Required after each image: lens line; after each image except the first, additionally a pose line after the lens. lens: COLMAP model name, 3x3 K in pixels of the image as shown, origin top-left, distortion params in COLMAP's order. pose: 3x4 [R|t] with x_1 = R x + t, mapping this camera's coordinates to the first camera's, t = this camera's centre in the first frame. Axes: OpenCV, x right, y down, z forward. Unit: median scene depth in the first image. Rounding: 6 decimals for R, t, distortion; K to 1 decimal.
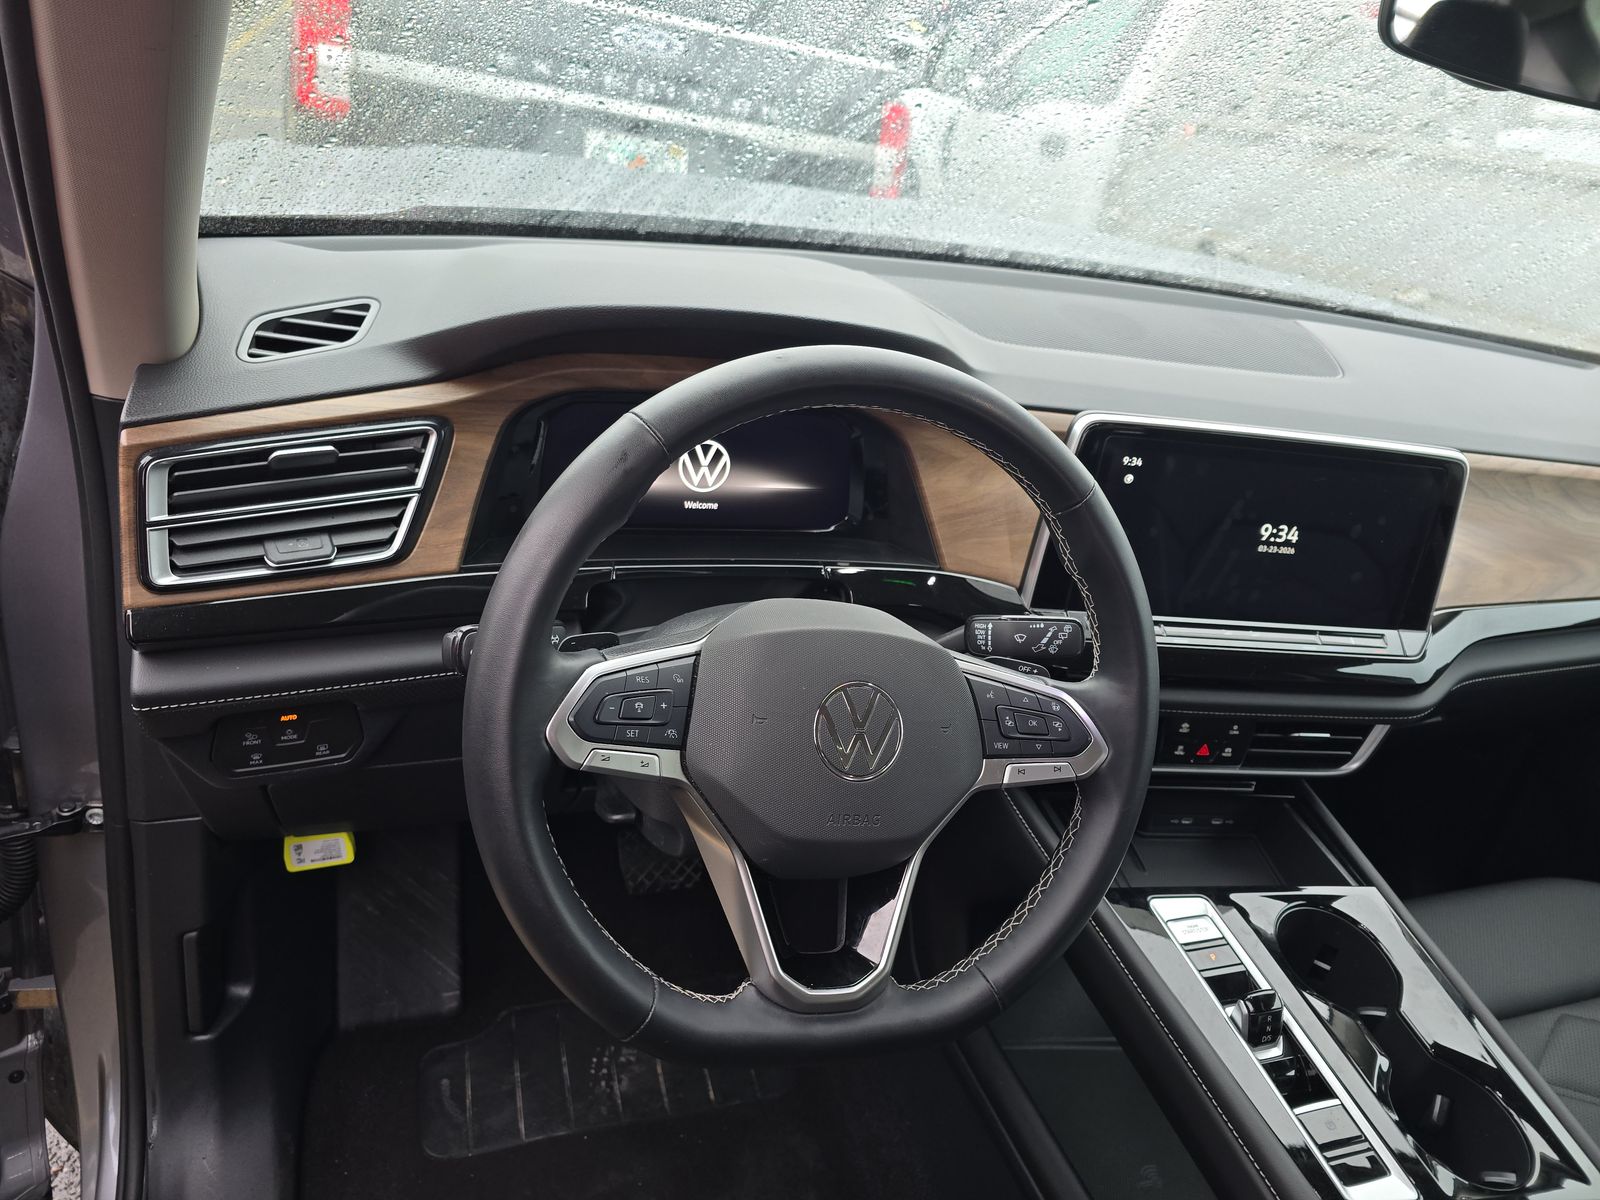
lens RADIAL K [[1034.7, 0, 800.0], [0, 1034.7, 600.0], [0, 0, 1]] dist [0.043270, -0.027962]
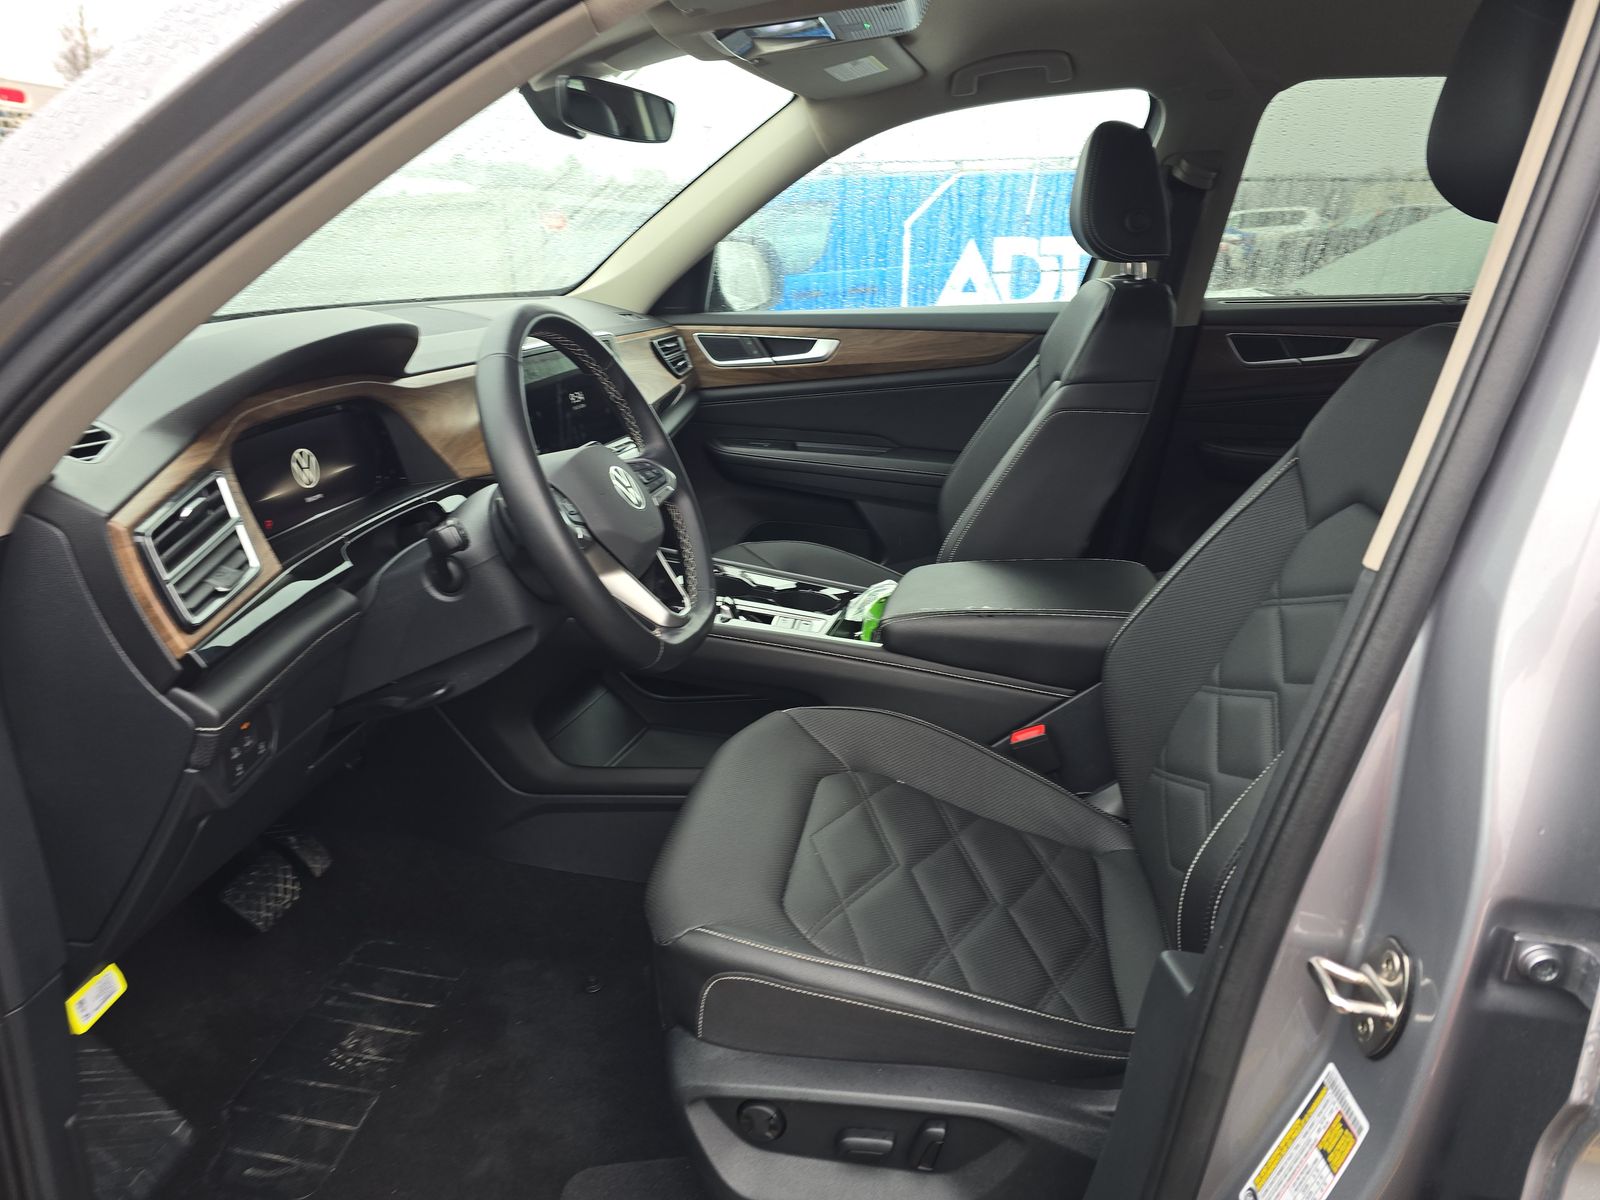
lens RADIAL K [[1034.7, 0, 800.0], [0, 1034.7, 600.0], [0, 0, 1]] dist [0.043270, -0.027962]
pose [[0.441215, -0.446766, 0.778287, -0.848947], [0.469273, 0.854103, 0.224254, 0.010884], [-0.764926, 0.266285, 0.586498, -0.206008]]
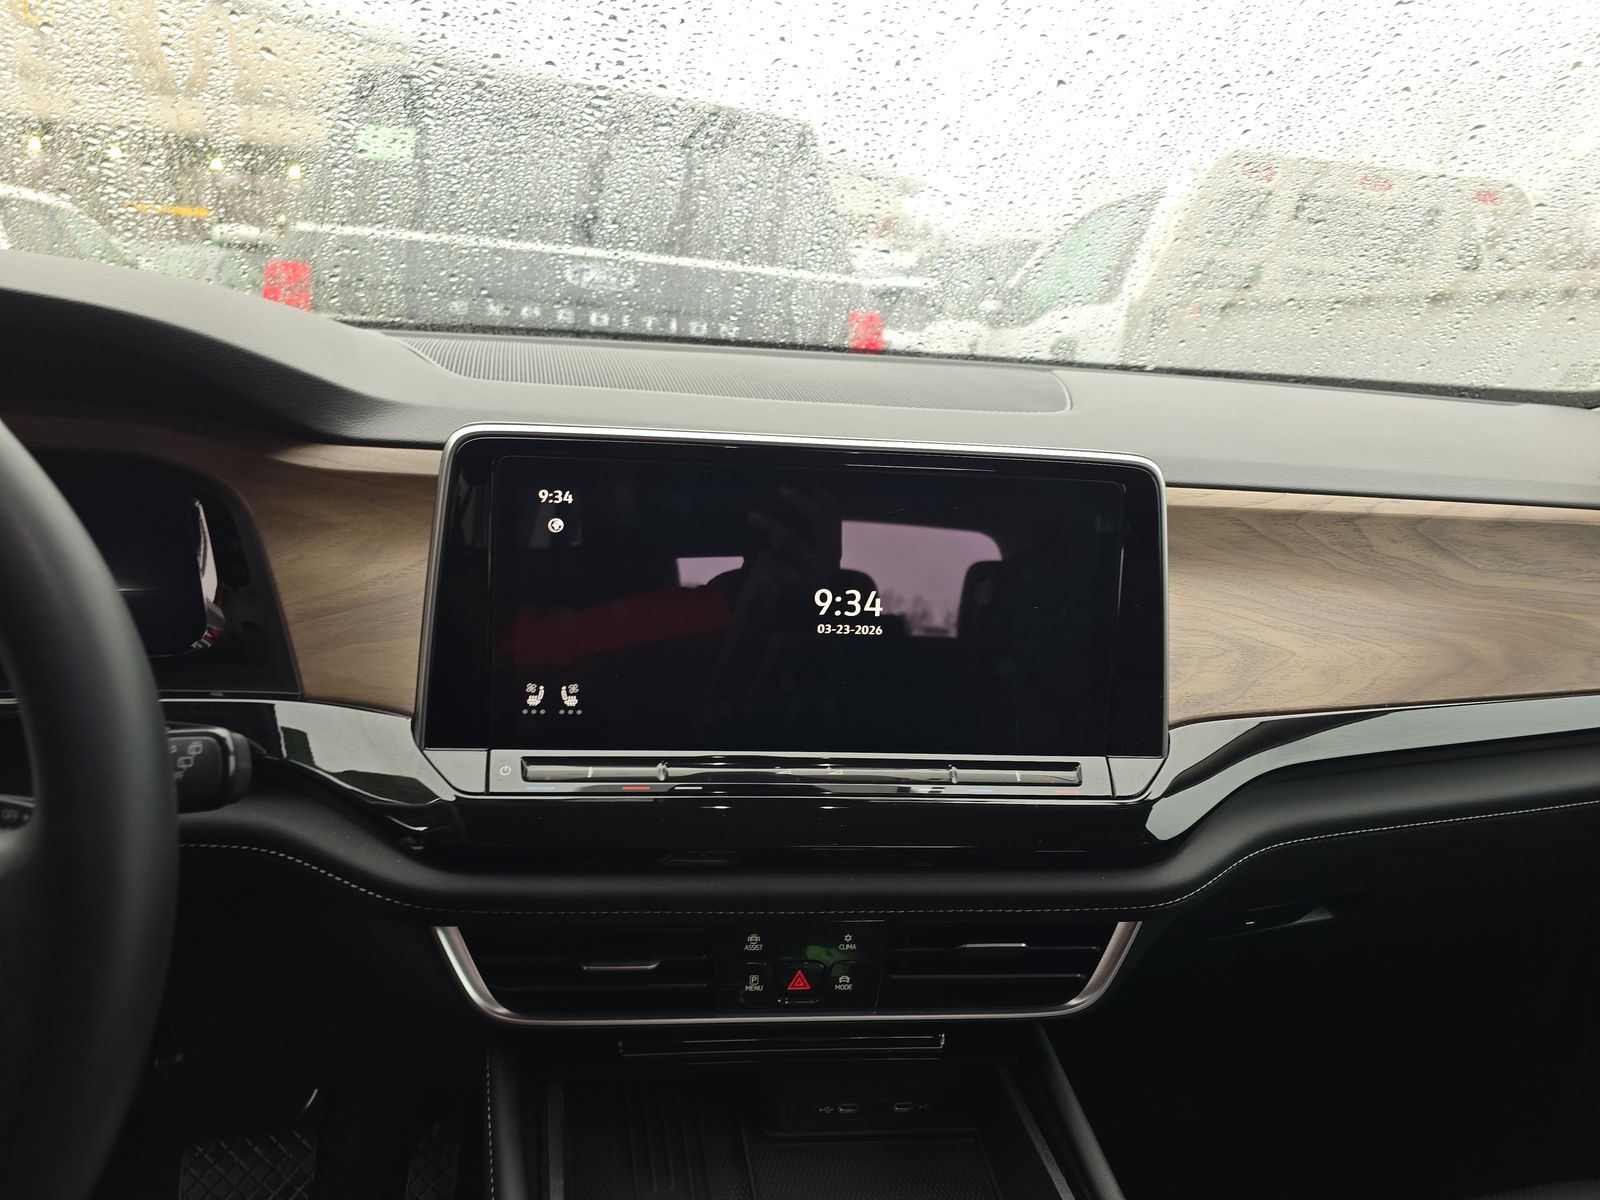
lens RADIAL K [[1034.7, 0, 800.0], [0, 1034.7, 600.0], [0, 0, 1]] dist [0.043270, -0.027962]
pose [[0.991220, -0.080153, -0.105162, 0.479583], [0.054575, 0.972420, -0.226761, 0.069442], [0.120437, 0.219030, 0.968256, 0.390752]]
